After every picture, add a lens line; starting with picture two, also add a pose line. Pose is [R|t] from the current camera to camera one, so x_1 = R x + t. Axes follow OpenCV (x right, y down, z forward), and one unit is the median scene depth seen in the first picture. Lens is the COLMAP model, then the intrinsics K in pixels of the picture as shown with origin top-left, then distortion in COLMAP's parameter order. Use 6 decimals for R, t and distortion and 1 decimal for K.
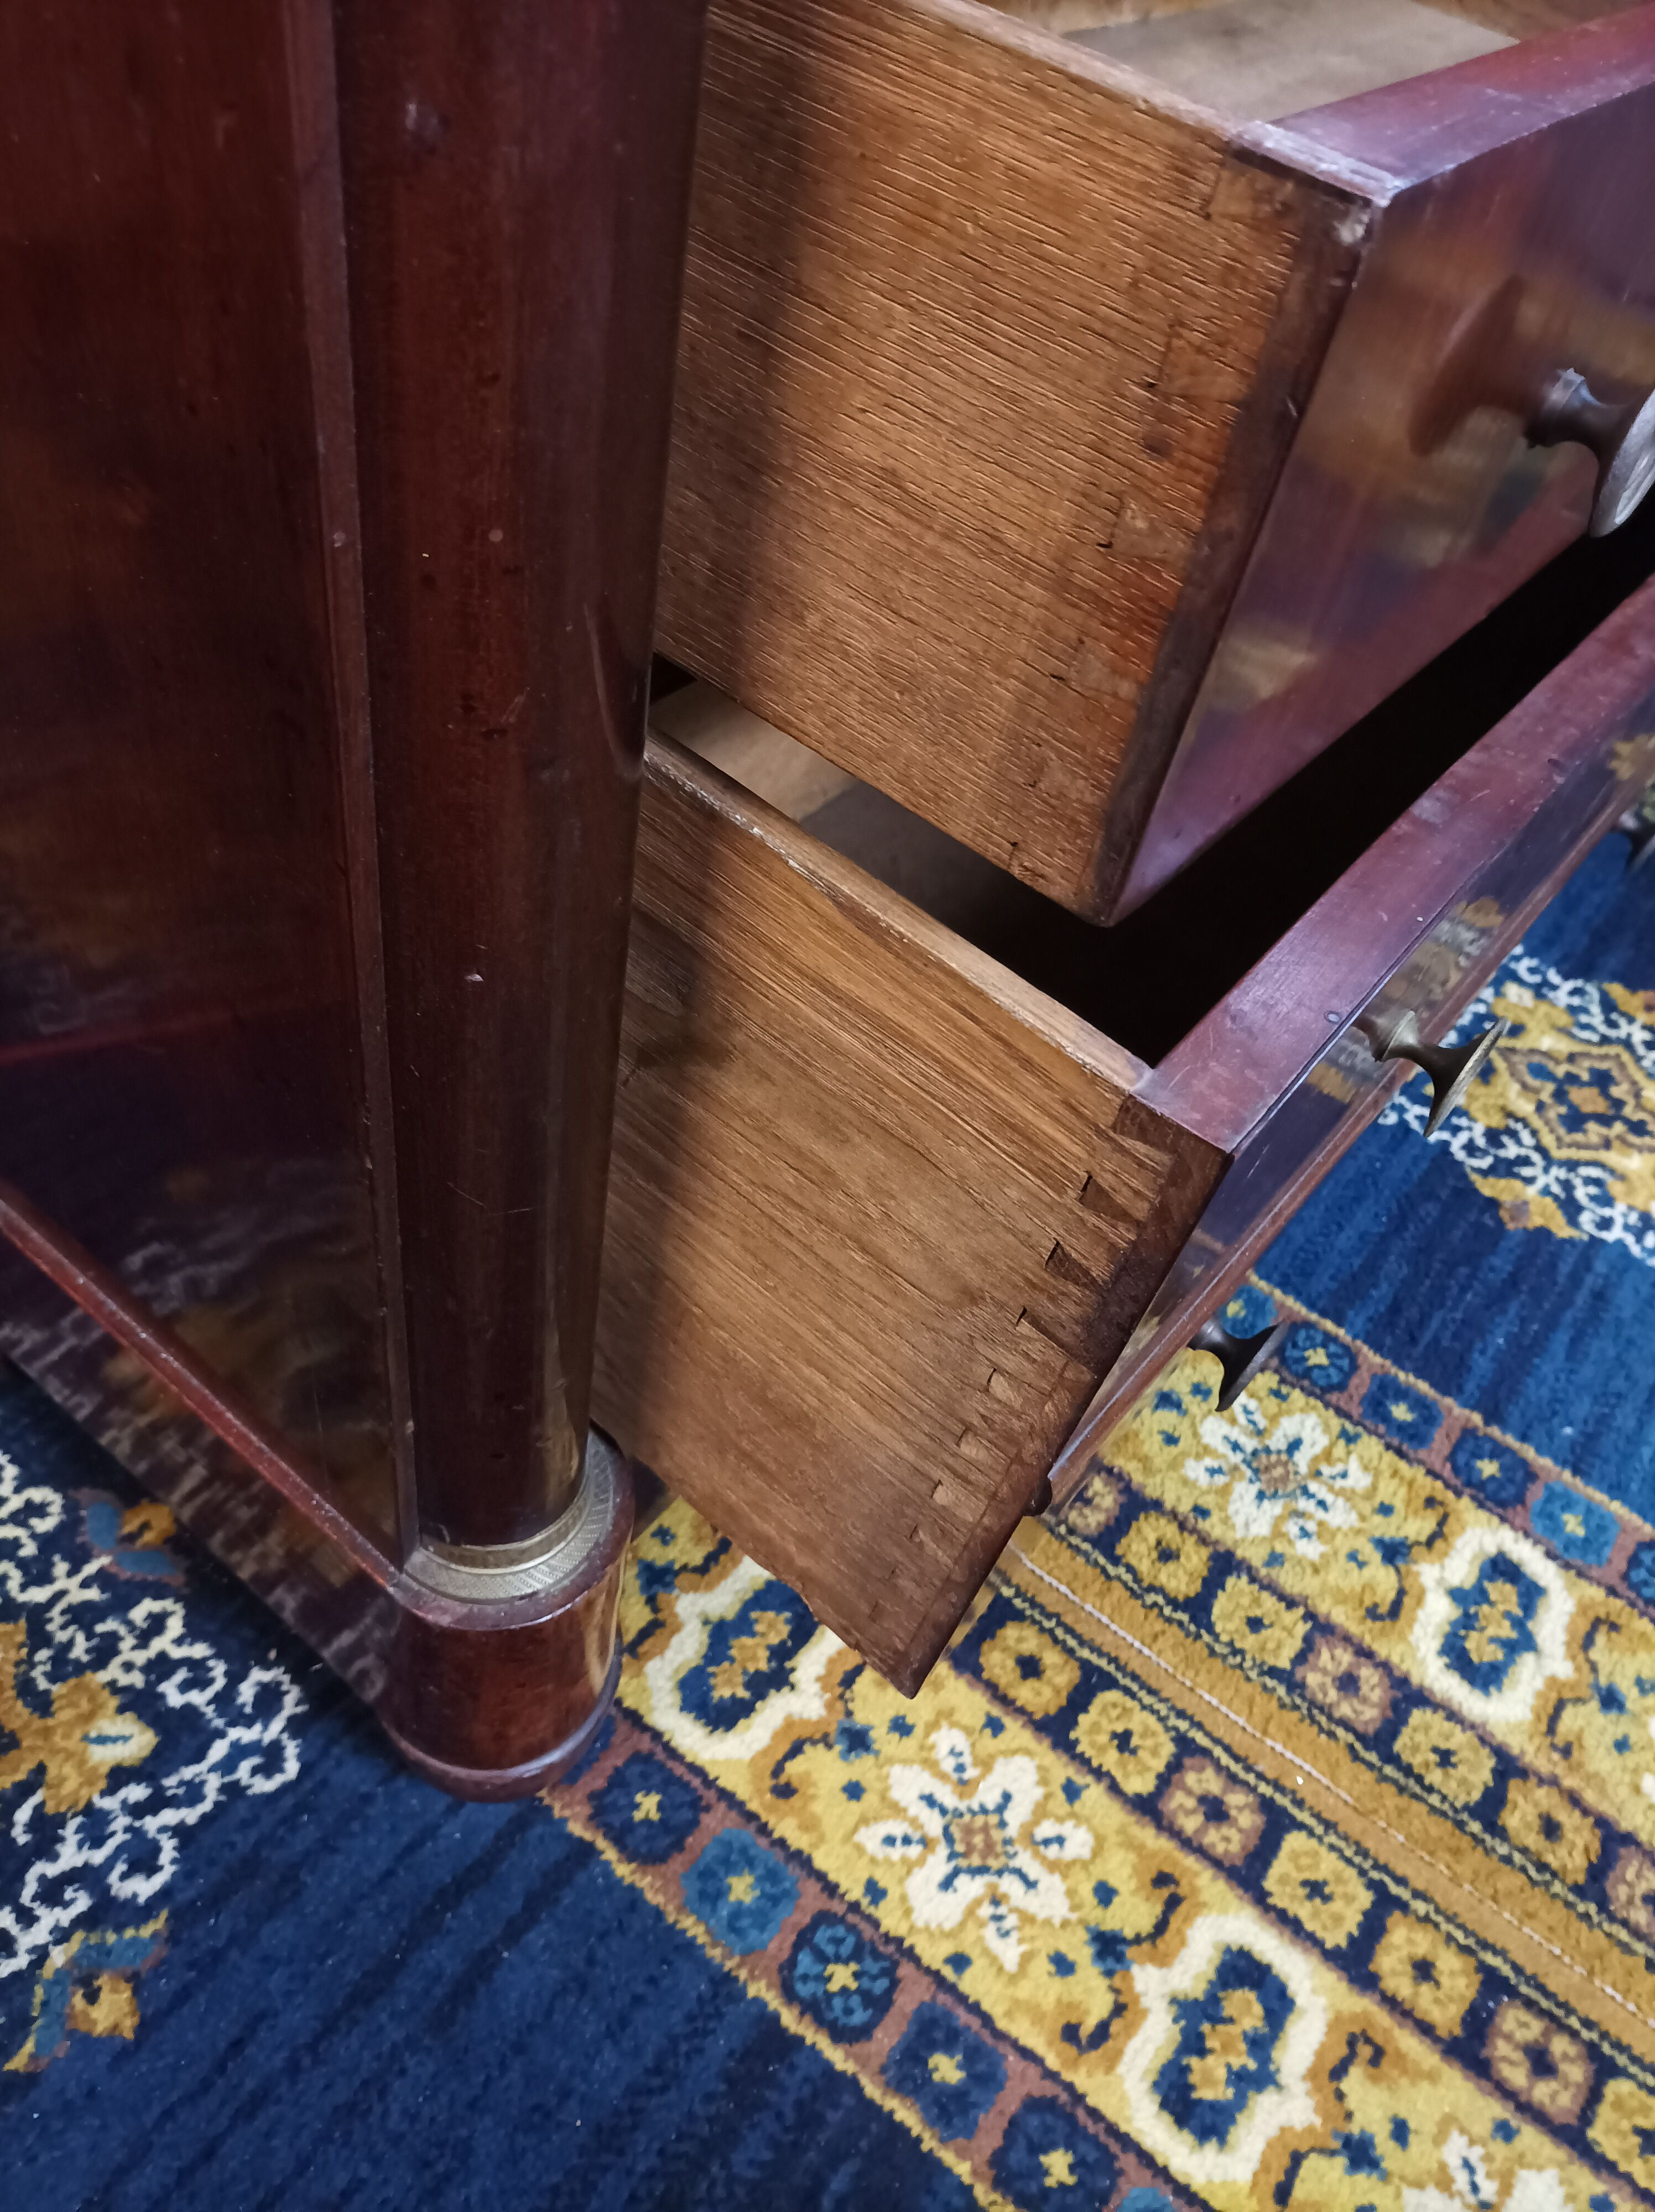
lens RADIAL K [[1646.3, 0, 831.8], [0, 1646.3, 1125.8], [0, 0, 1]] dist [0.021149, -0.009527]
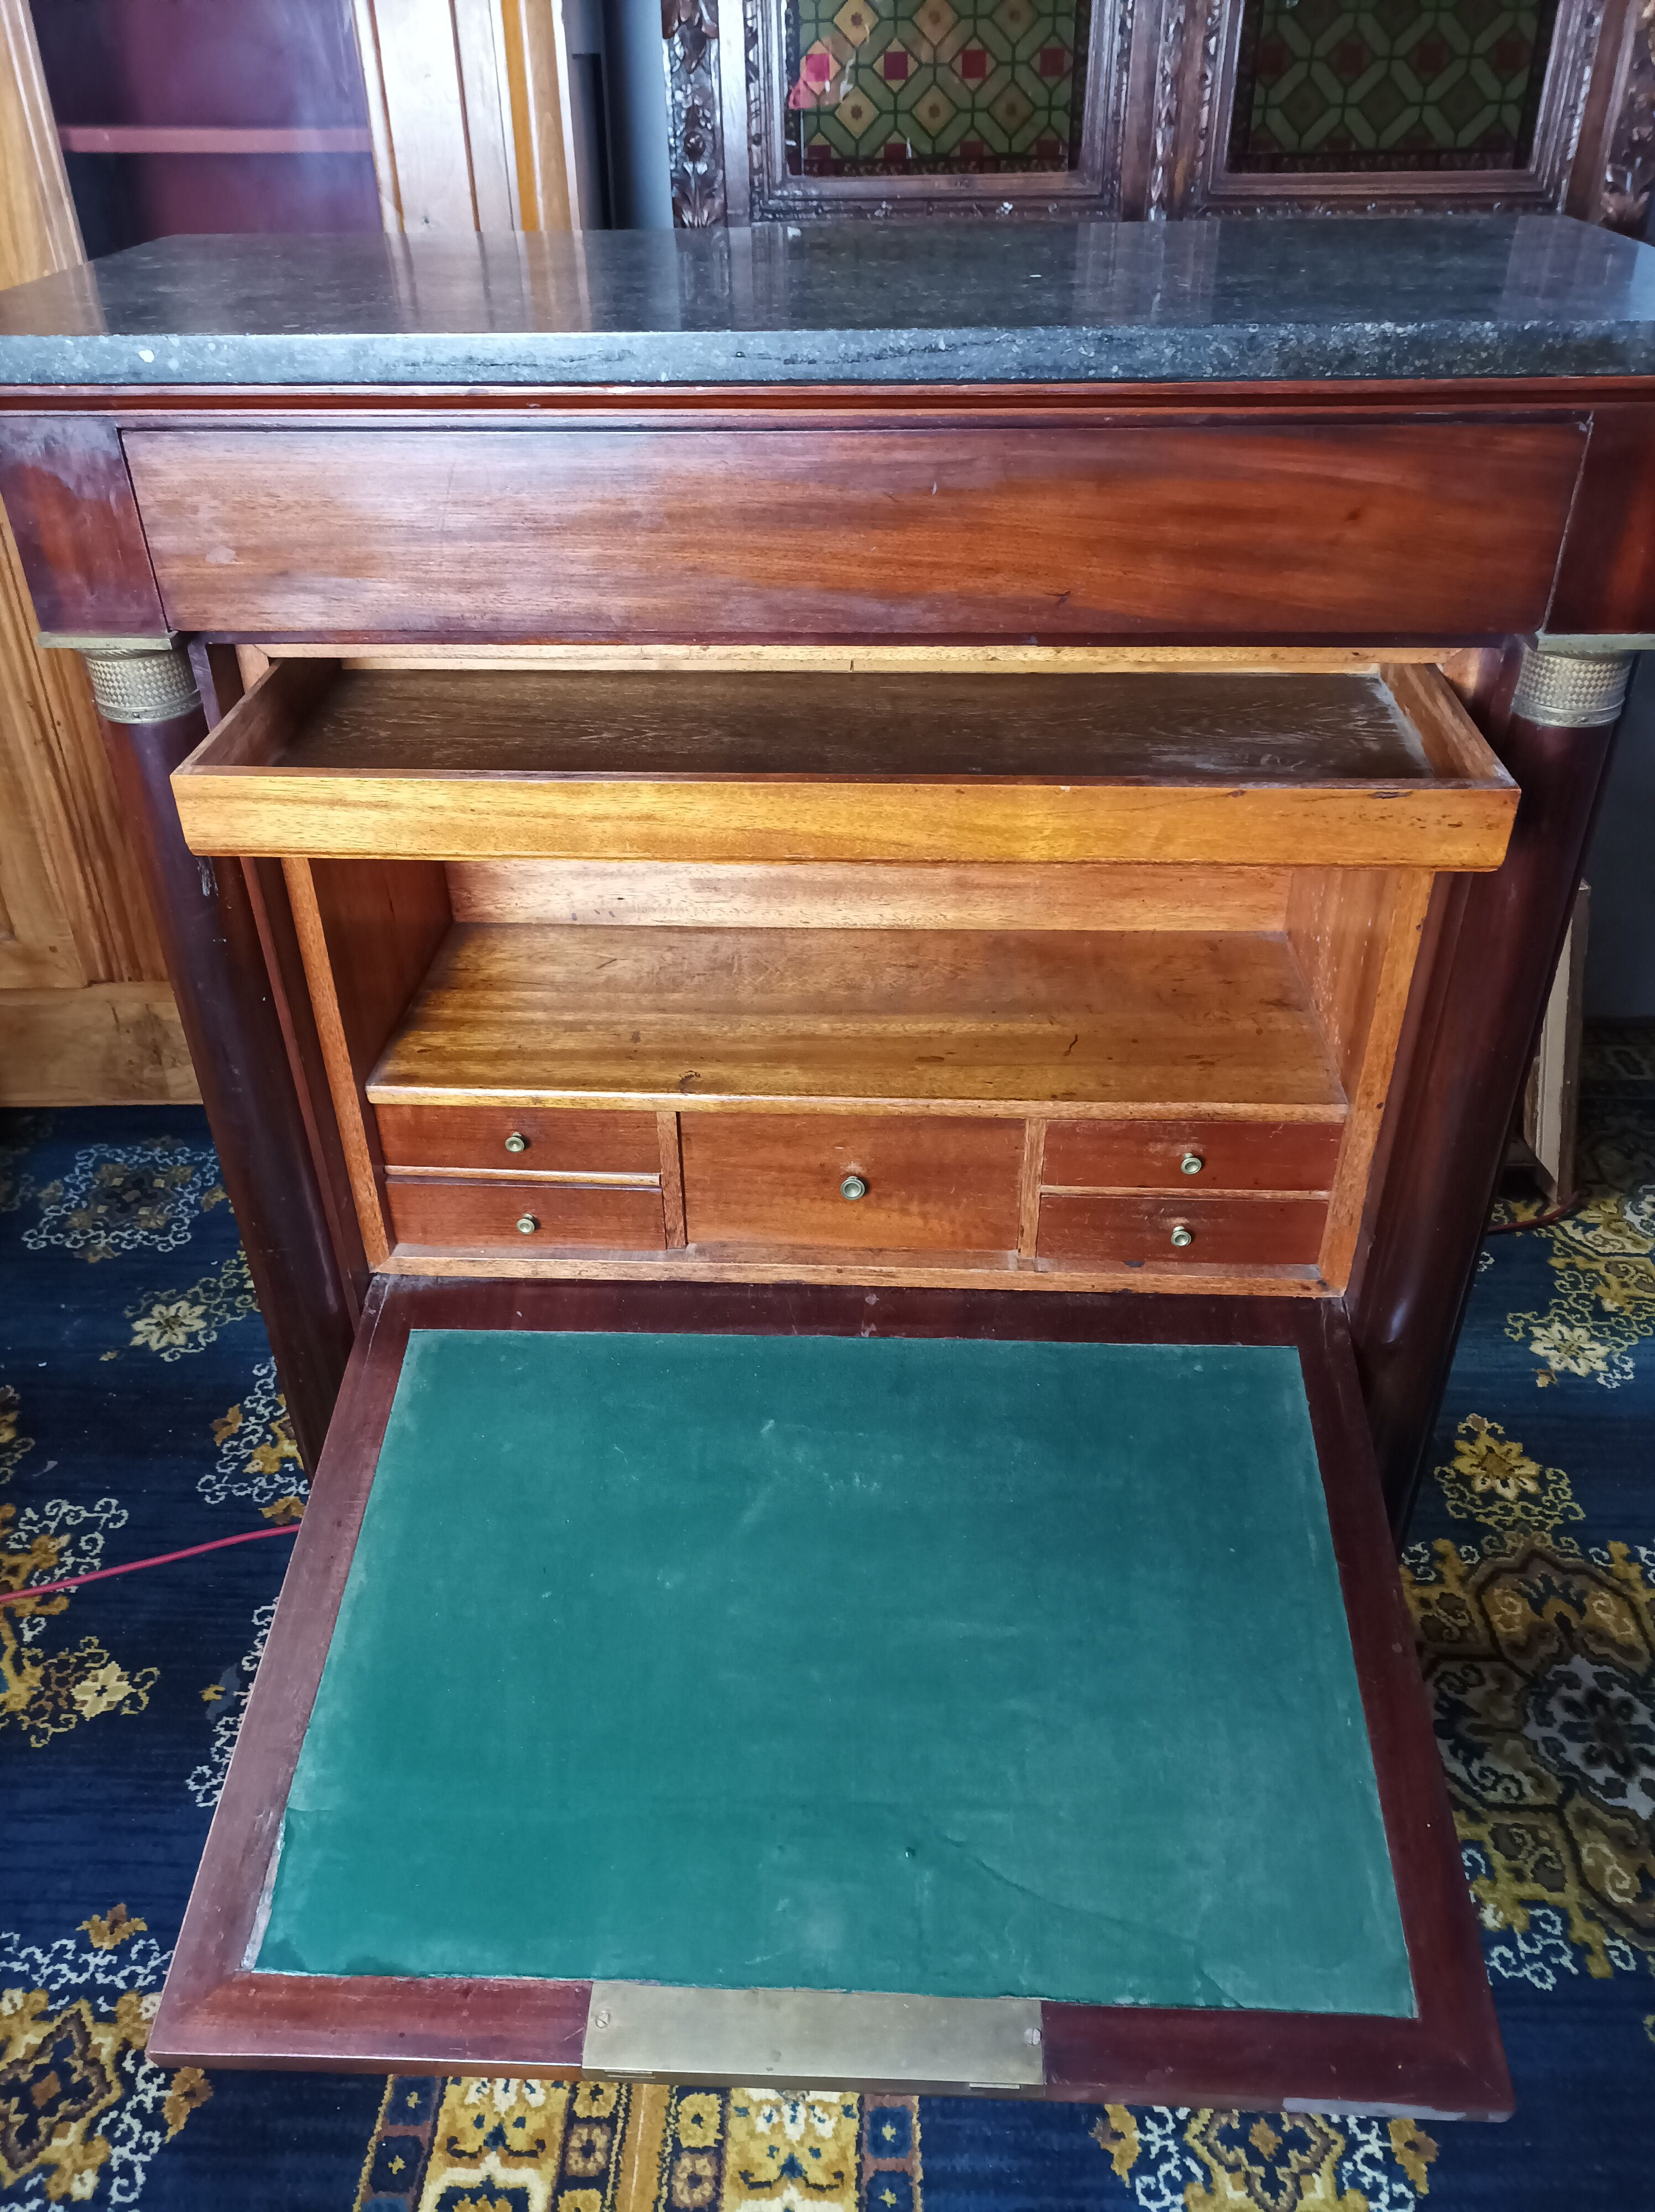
lens RADIAL K [[1646.3, 0, 828.7], [0, 1646.3, 1110.8], [0, 0, 1]] dist [0.021149, -0.009527]
pose [[0.569425, 0.323785, -0.755591, 1.498265], [-0.534590, 0.844108, -0.041159, -0.700986], [0.624474, 0.427369, 0.653749, -0.629515]]
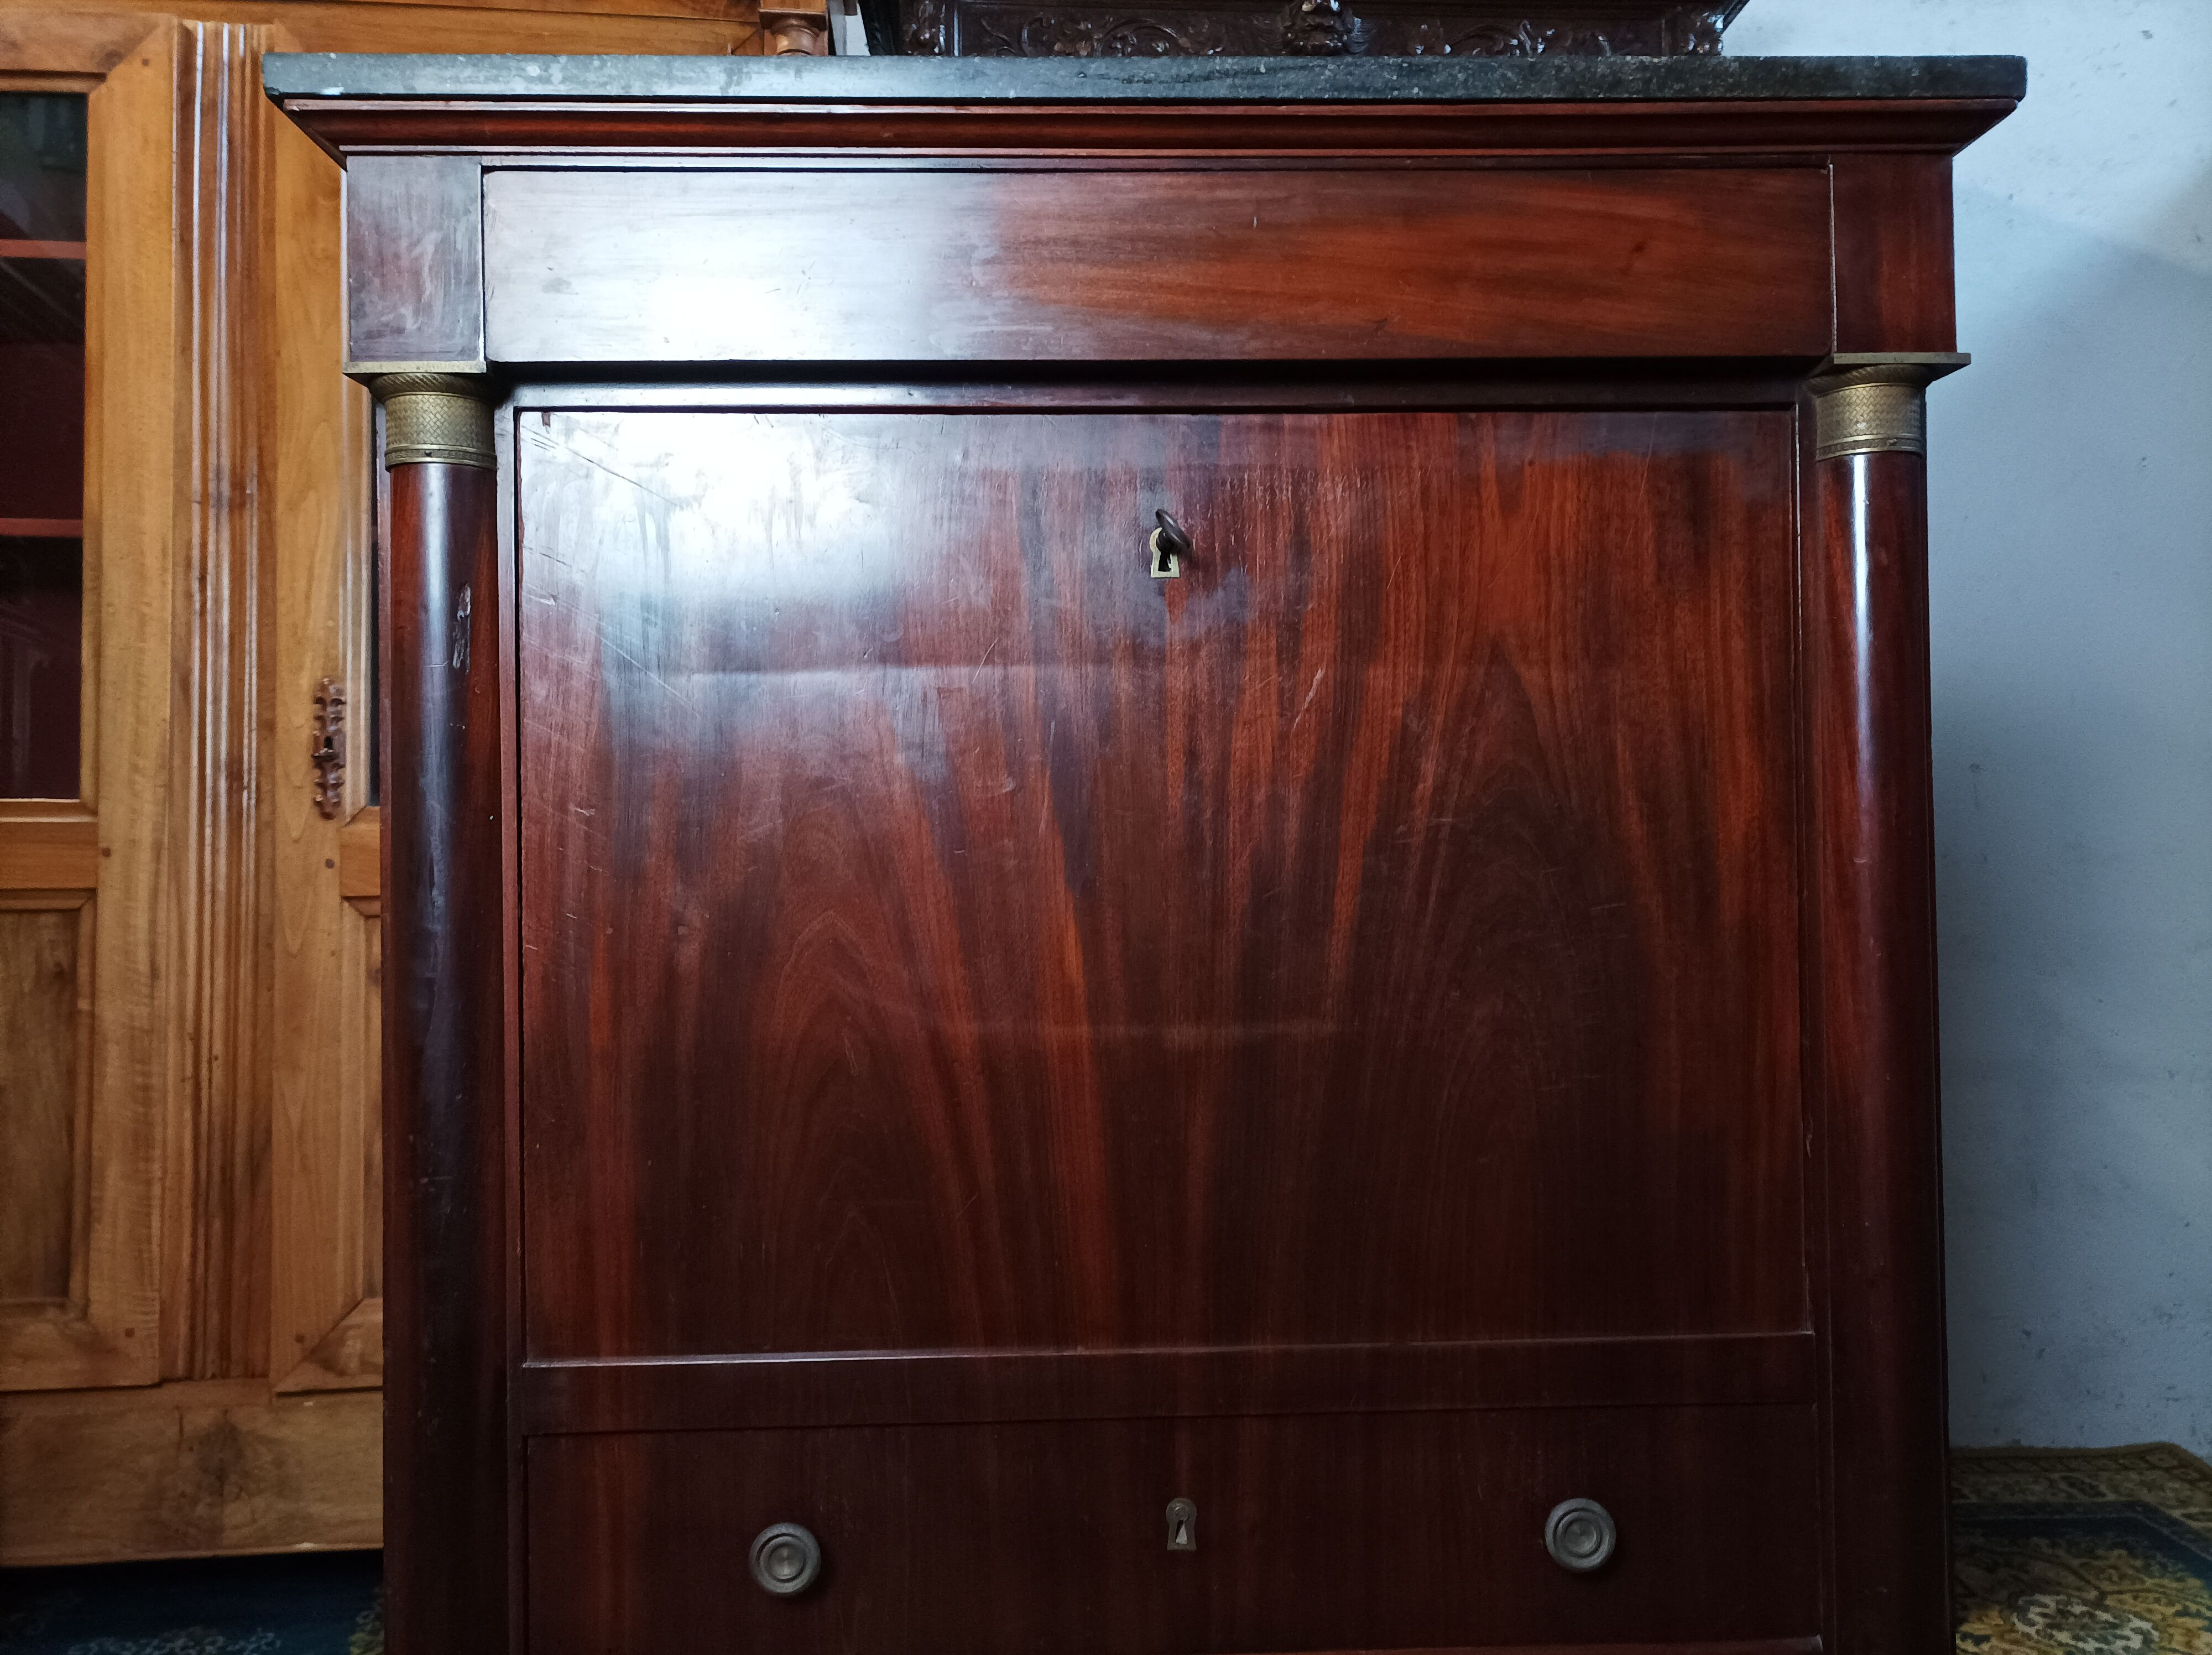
lens RADIAL K [[1646.3, 0, 1107.5], [0, 1646.3, 817.3], [0, 0, 1]] dist [0.021149, -0.009527]
pose [[0.634406, -0.169708, -0.754140, 1.310924], [-0.490928, 0.665132, -0.562662, -0.087224], [0.597092, 0.727185, 0.338650, -0.161711]]
